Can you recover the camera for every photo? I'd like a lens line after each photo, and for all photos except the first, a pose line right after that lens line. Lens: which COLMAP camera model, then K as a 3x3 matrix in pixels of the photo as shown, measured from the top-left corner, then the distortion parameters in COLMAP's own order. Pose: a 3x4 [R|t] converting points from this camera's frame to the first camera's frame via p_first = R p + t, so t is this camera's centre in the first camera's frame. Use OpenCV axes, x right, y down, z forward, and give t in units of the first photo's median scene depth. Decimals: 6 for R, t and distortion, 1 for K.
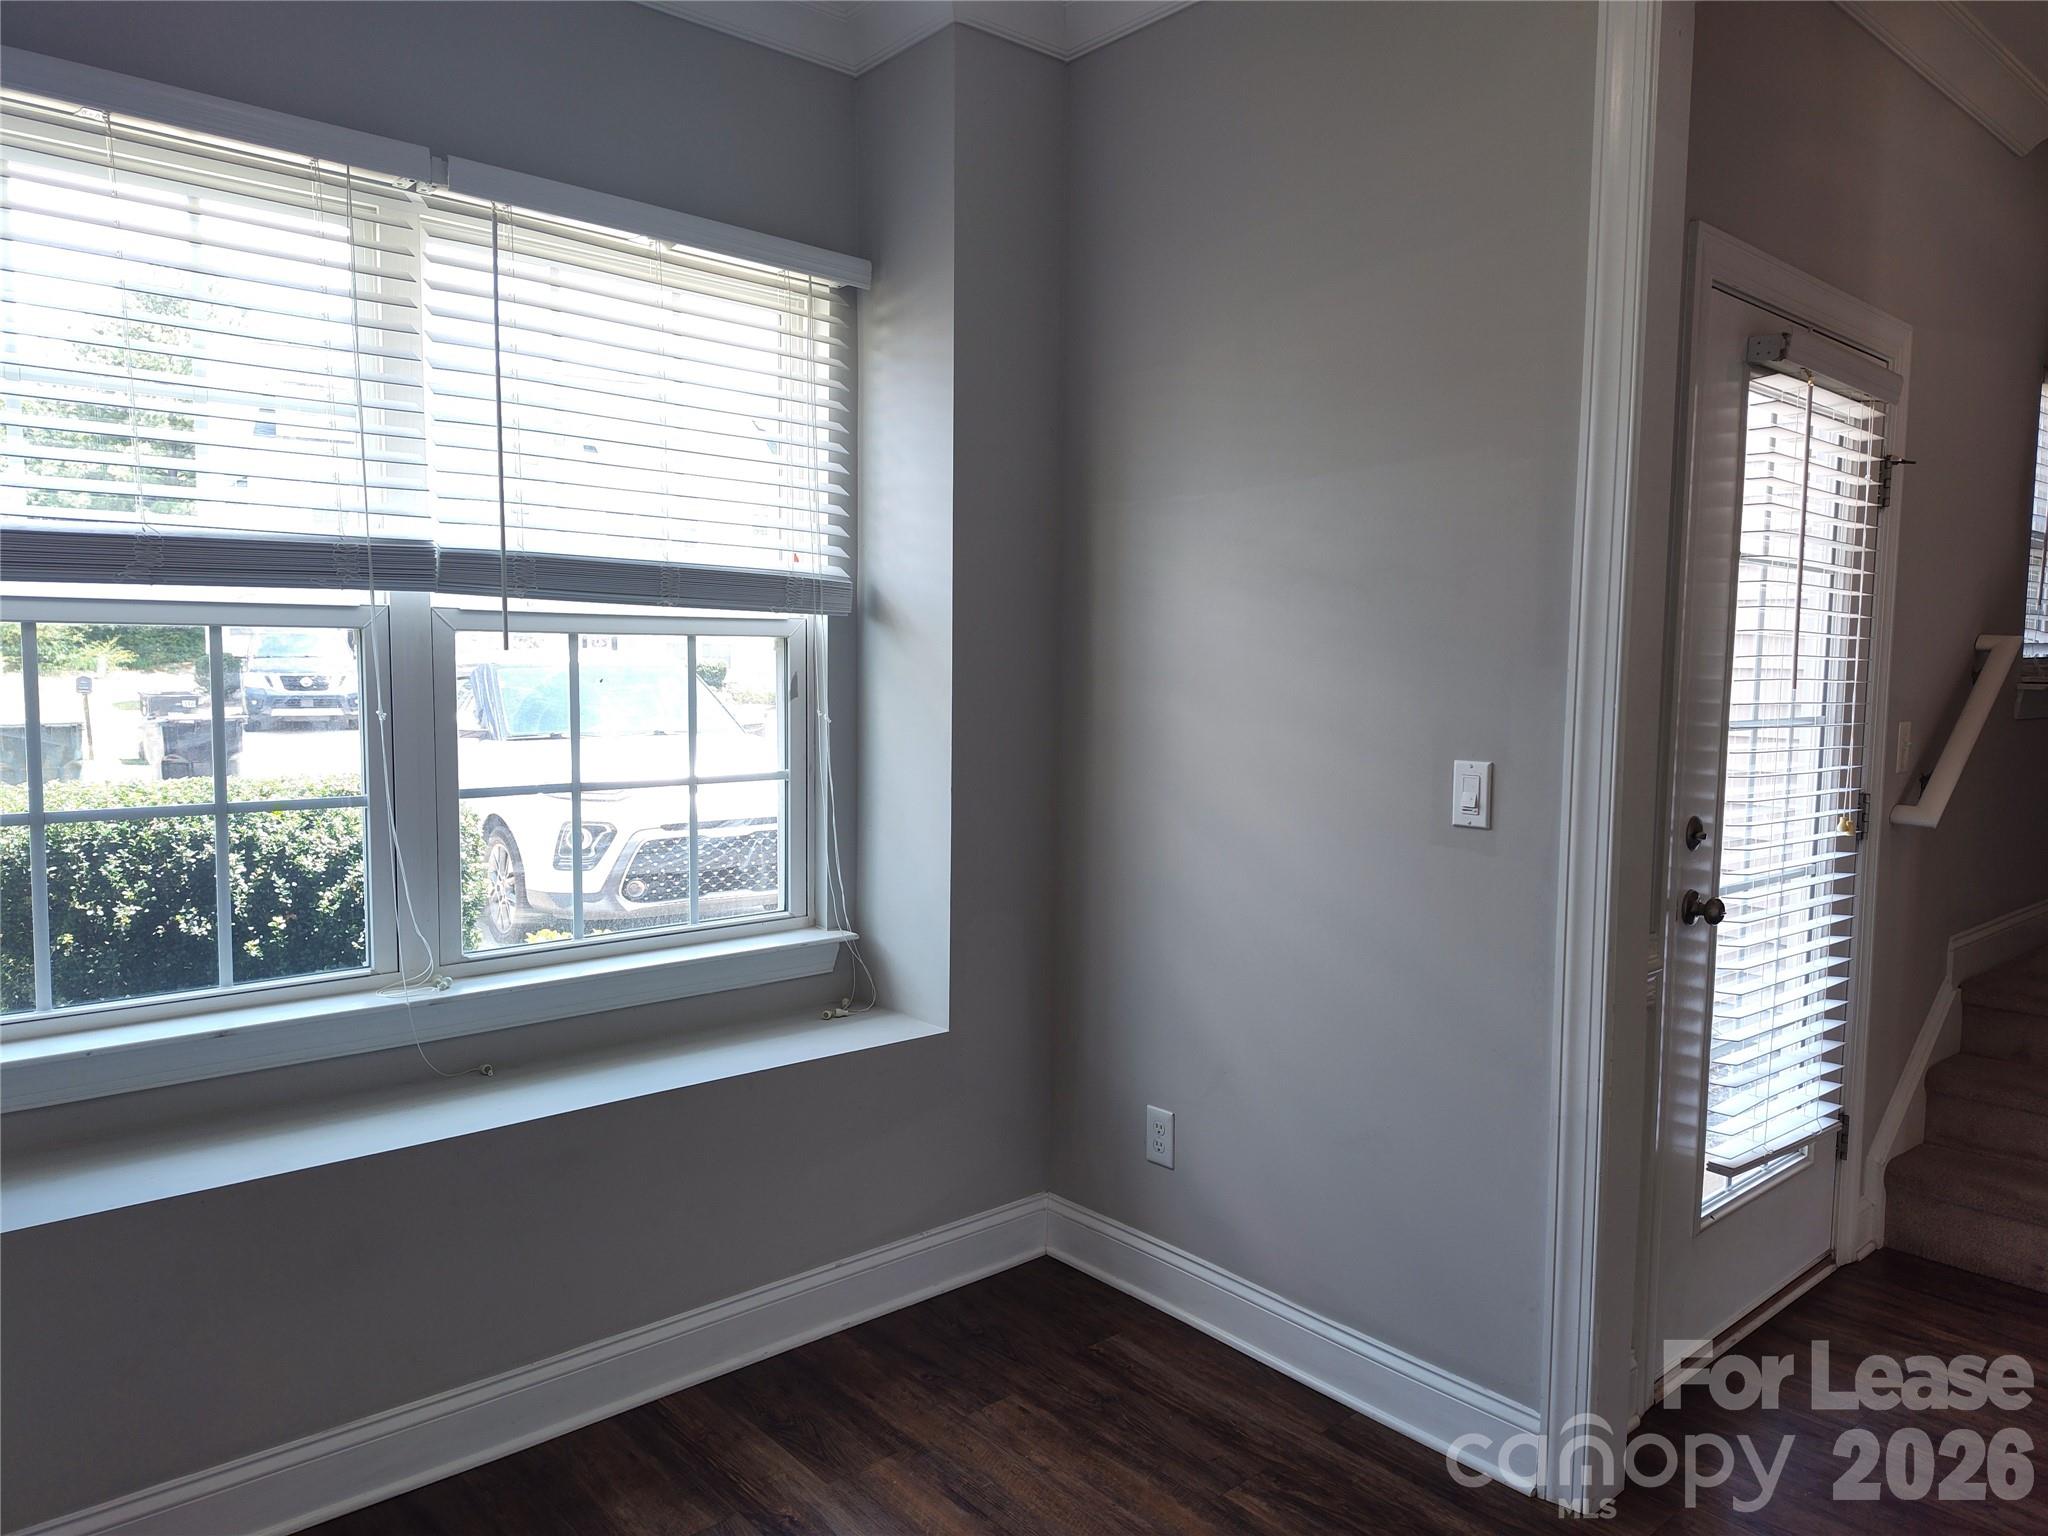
lens RADIAL K [[1383.6, 0, 1033.0], [0, 1383.6, 771.5], [0, 0, 1]] dist [0.050692, -0.052654]
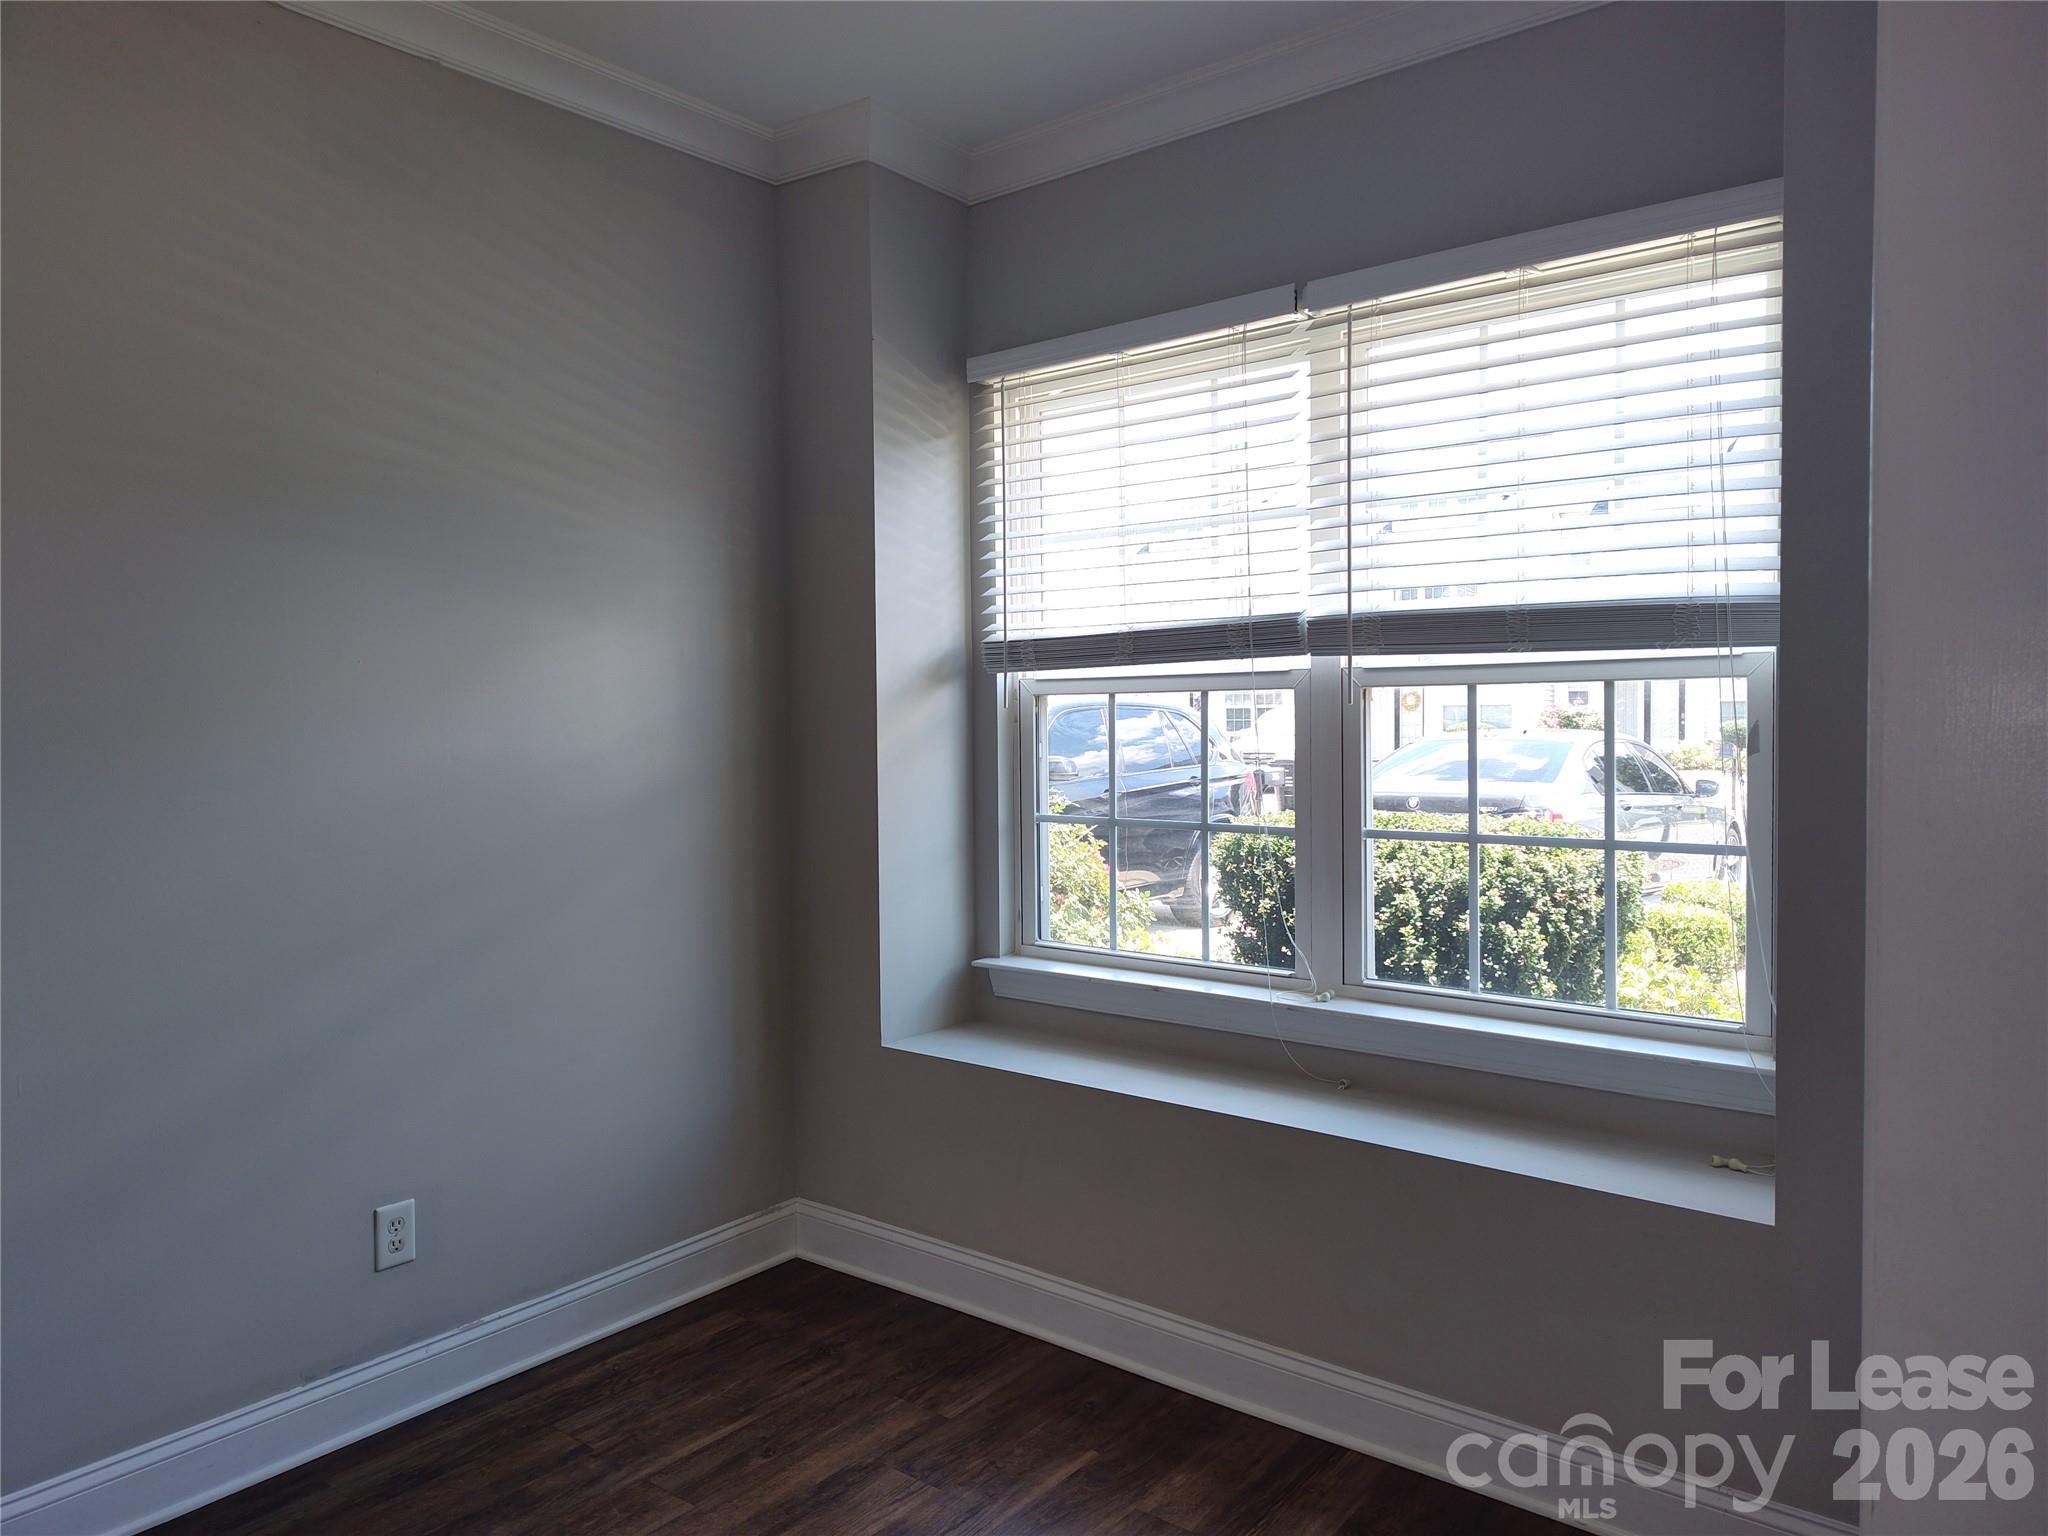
lens RADIAL K [[1383.6, 0, 1045.2], [0, 1383.6, 761.8], [0, 0, 1]] dist [0.050692, -0.052654]
pose [[0.177479, 0.023868, -0.983835, 0.654025], [-0.063602, 0.997894, 0.012735, -0.039820], [0.982067, 0.060314, 0.178624, 0.566729]]
